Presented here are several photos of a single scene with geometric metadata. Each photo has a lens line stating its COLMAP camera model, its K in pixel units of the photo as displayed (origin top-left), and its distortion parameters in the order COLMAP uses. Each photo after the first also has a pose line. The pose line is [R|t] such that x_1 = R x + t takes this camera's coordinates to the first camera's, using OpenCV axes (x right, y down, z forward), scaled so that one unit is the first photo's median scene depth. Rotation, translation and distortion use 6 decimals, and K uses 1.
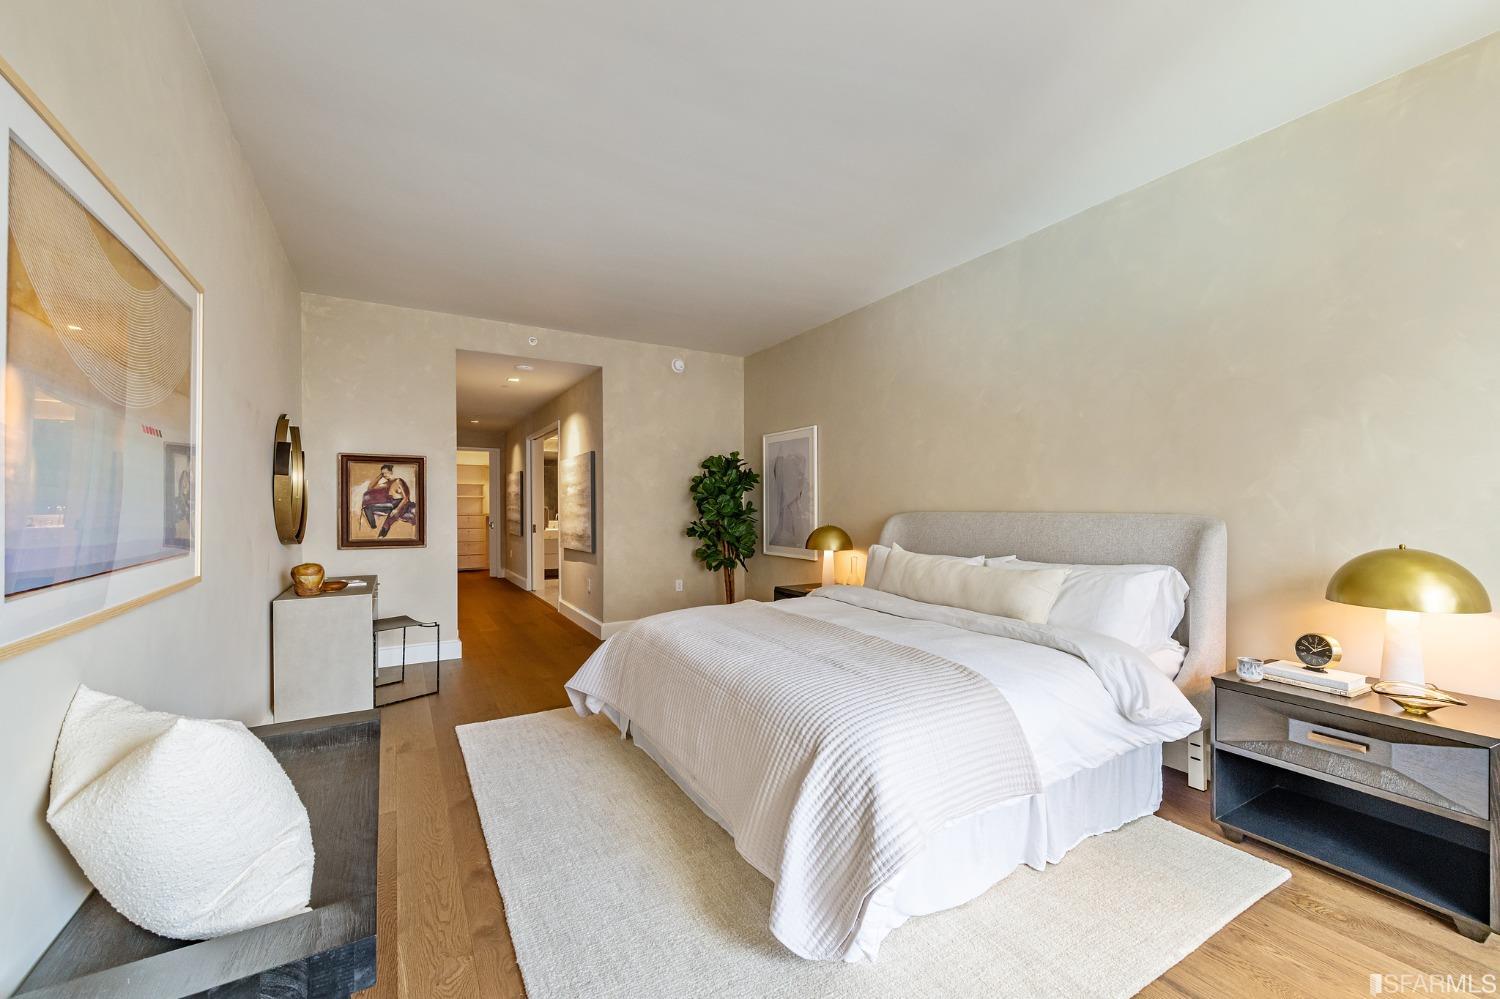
lens RADIAL K [[589.7, 0, 750.0], [0, 589.7, 499.5], [0, 0, 1]] dist [0.004508, -0.000020]
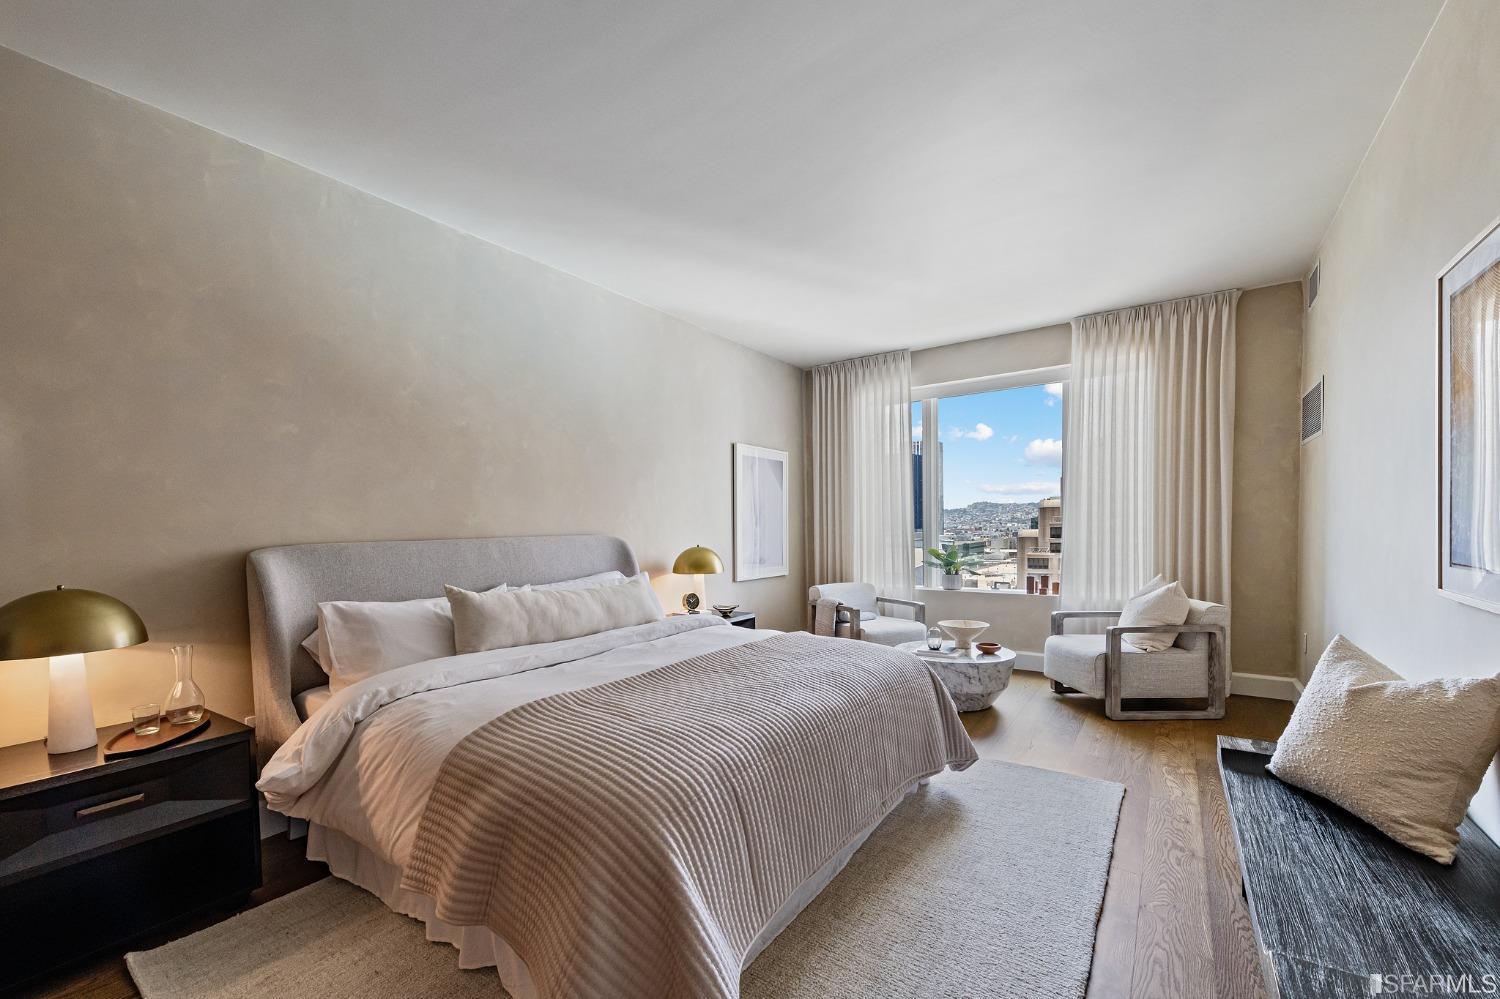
lens RADIAL K [[604.4, 0, 745.1], [0, 604.4, 552.1], [0, 0, 1]] dist [0.000190, -0.000048]
pose [[-0.411192, -0.024253, 0.911226, -0.535497], [0.014913, 0.999333, 0.033327, 0.016574], [-0.911427, 0.027293, -0.410556, 0.963093]]
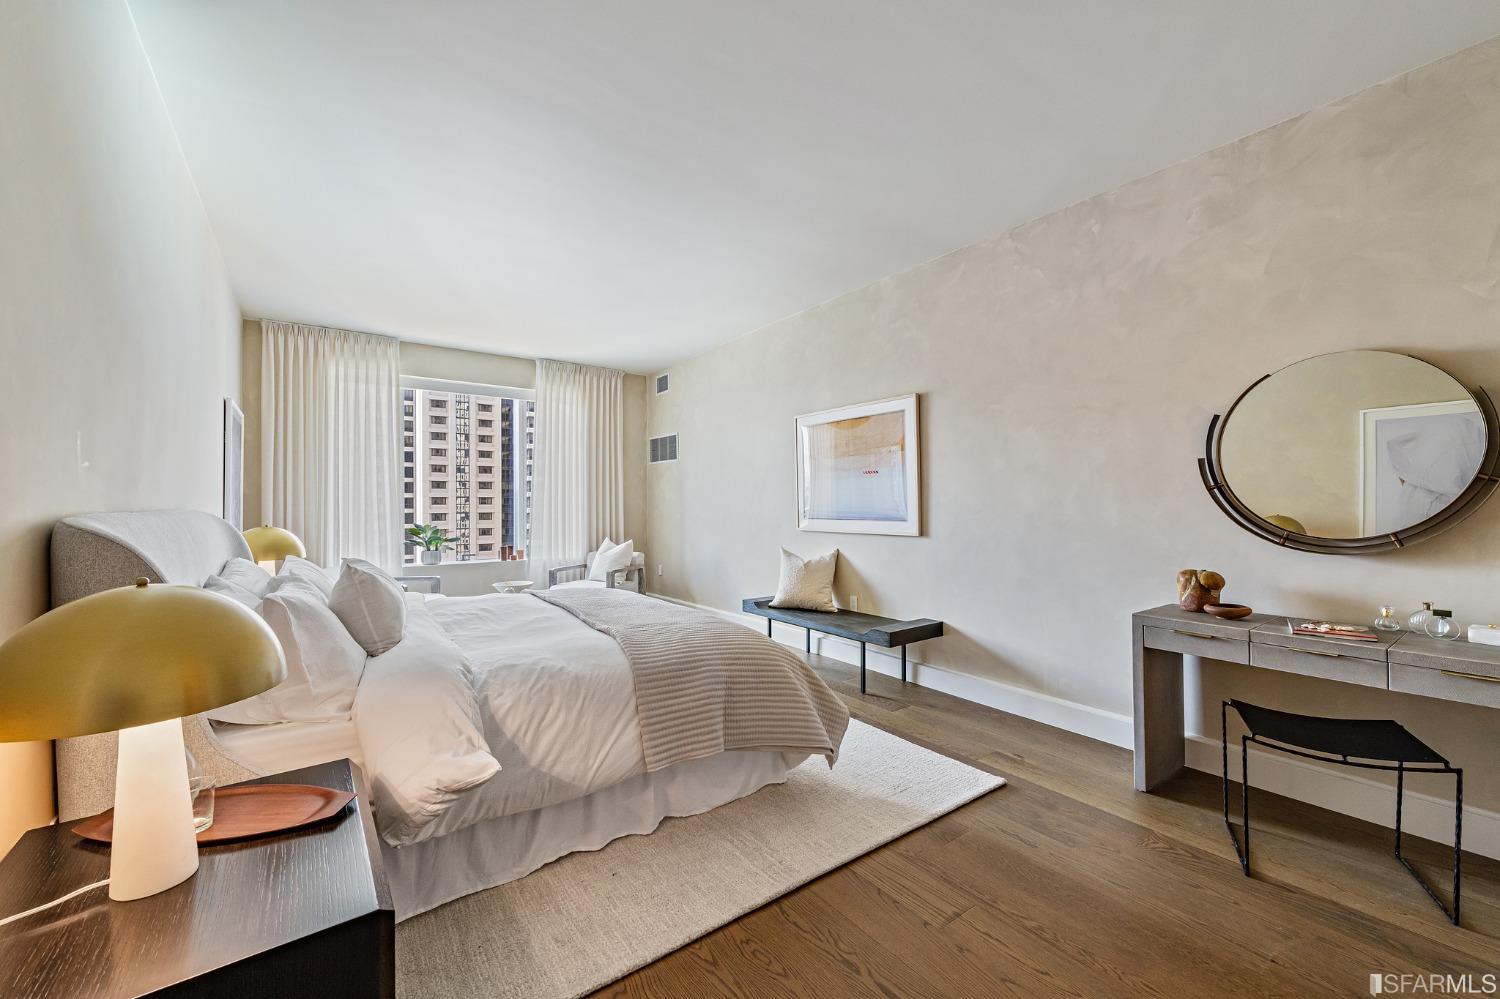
lens RADIAL K [[589.7, 0, 750.0], [0, 589.7, 499.5], [0, 0, 1]] dist [0.004508, -0.000020]
pose [[-0.995239, 0.009138, -0.097031, 1.461754], [0.010131, 0.999901, -0.009748, 0.010898], [0.096932, -0.010684, -0.995234, 3.735178]]
